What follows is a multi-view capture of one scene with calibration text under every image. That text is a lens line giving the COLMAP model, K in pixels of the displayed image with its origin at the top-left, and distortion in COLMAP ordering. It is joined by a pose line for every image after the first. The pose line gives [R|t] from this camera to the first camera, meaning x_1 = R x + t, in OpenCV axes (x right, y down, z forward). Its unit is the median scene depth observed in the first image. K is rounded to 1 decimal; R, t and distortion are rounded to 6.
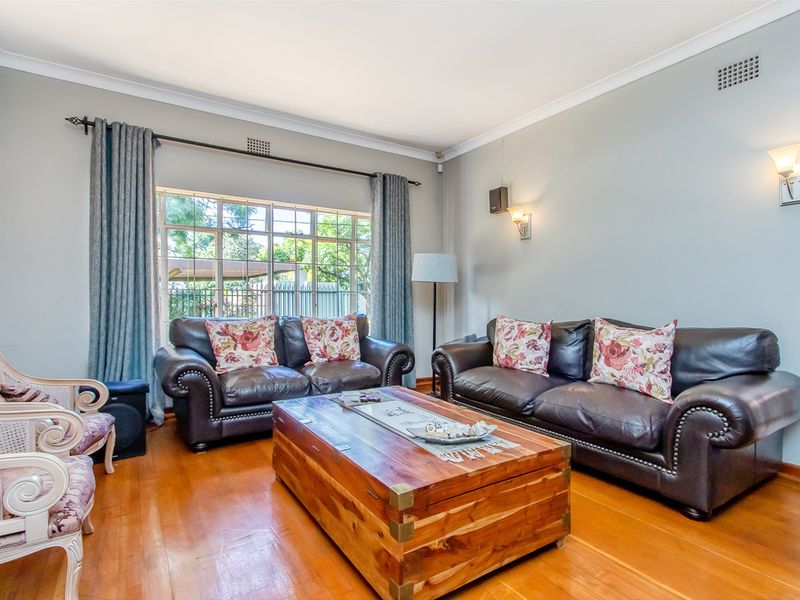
lens RADIAL K [[425.4, 0, 407.8], [0, 425.4, 299.9], [0, 0, 1]] dist [0.001777, 0.000206]
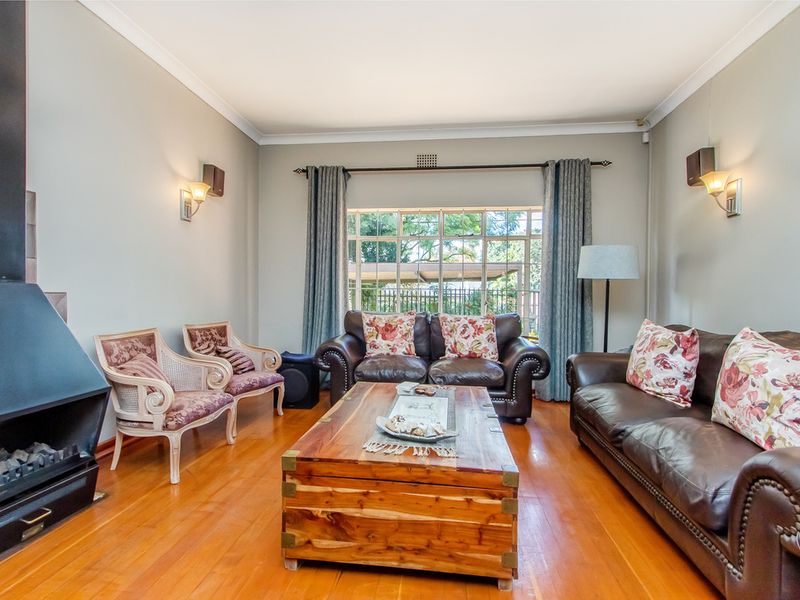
lens RADIAL K [[430.3, 0, 402.5], [0, 430.3, 305.8], [0, 0, 1]] dist [0.003050, 0.001134]
pose [[0.758555, 0.022877, -0.651207, 0.426640], [-0.014008, 0.999725, 0.018803, 0.000654], [0.651458, -0.005141, 0.758667, 0.123518]]
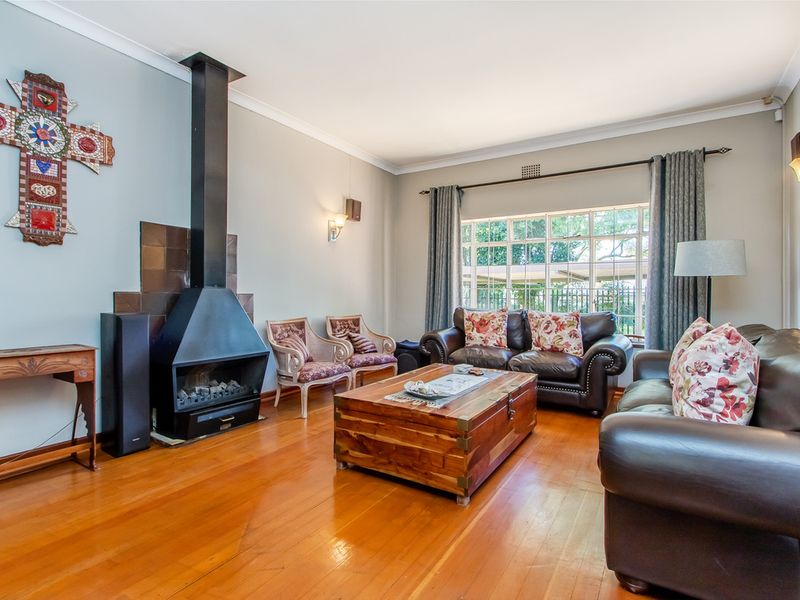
lens RADIAL K [[432.4, 0, 400.0], [0, 432.4, 300.0], [0, 0, 1]] dist [-0.003375, -0.000647]
pose [[0.399972, 0.014314, -0.916415, 0.787040], [-0.009900, 0.999887, 0.011298, -0.000942], [0.916474, 0.004553, 0.400069, 0.202863]]
